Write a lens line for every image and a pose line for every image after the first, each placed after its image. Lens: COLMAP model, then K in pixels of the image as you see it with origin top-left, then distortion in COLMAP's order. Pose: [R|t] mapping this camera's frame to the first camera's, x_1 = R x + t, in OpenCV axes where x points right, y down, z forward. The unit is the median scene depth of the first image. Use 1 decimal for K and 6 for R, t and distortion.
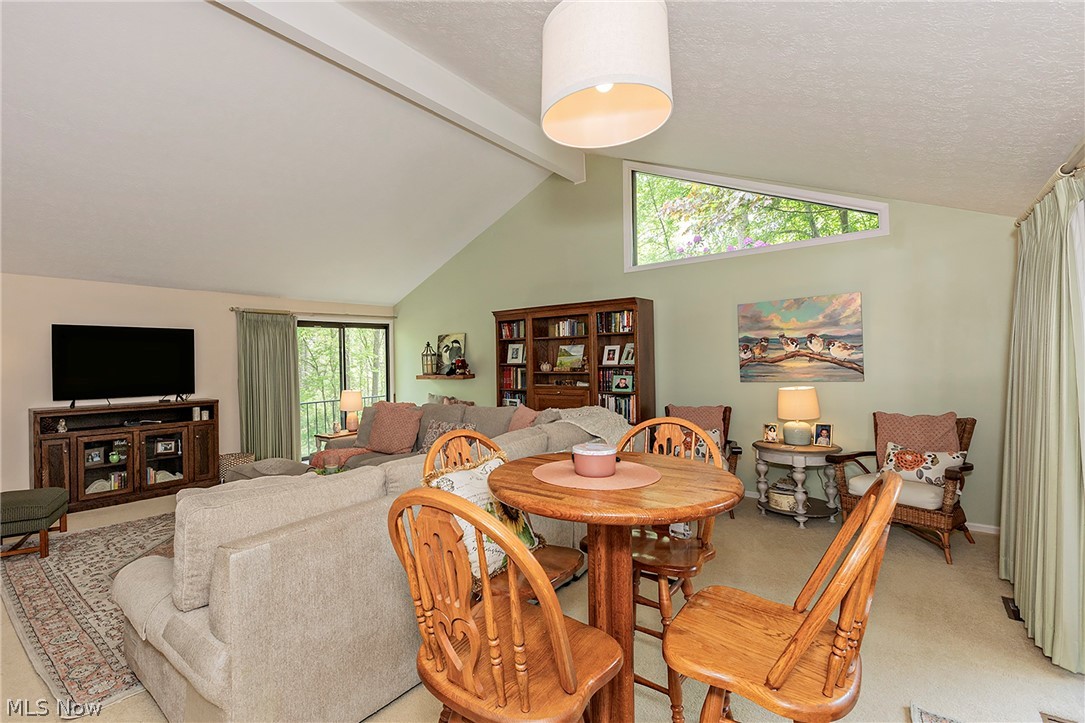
lens RADIAL K [[491.8, 0, 507.7], [0, 491.8, 364.8], [0, 0, 1]] dist [0.000520, -0.000051]
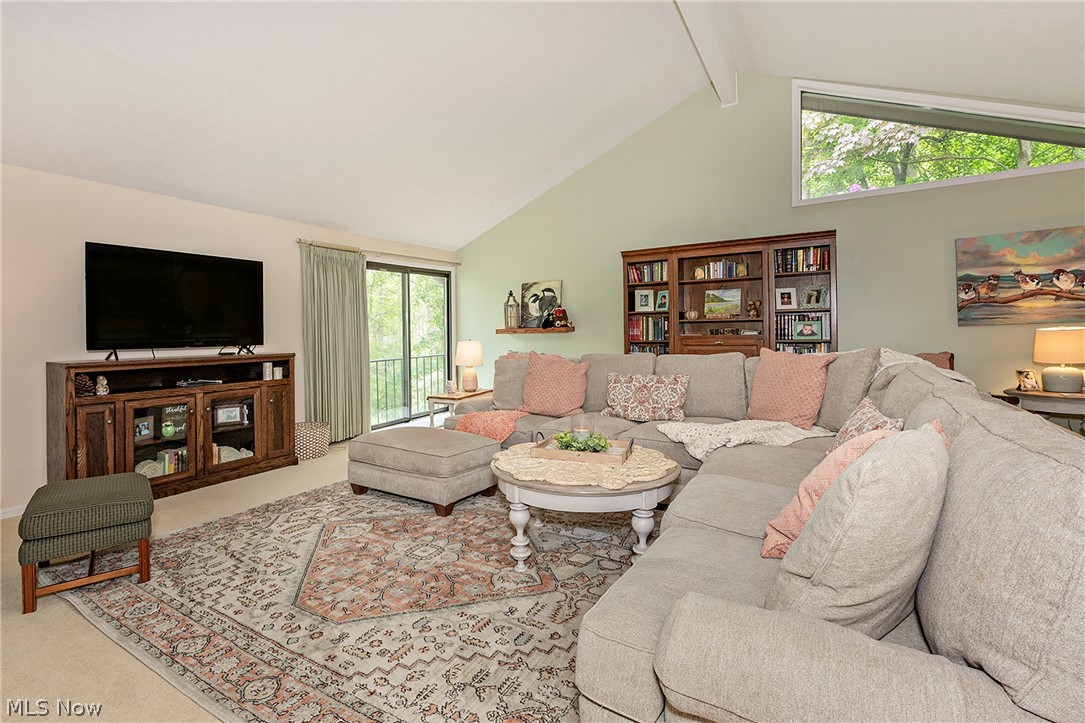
lens RADIAL K [[489.8, 0, 530.3], [0, 489.8, 338.1], [0, 0, 1]] dist [0.000096, -0.000172]
pose [[0.989735, 0.001095, 0.142909, -0.363314], [-0.001948, 0.999981, 0.005834, 0.046232], [-0.142900, -0.006052, 0.989719, 0.199844]]
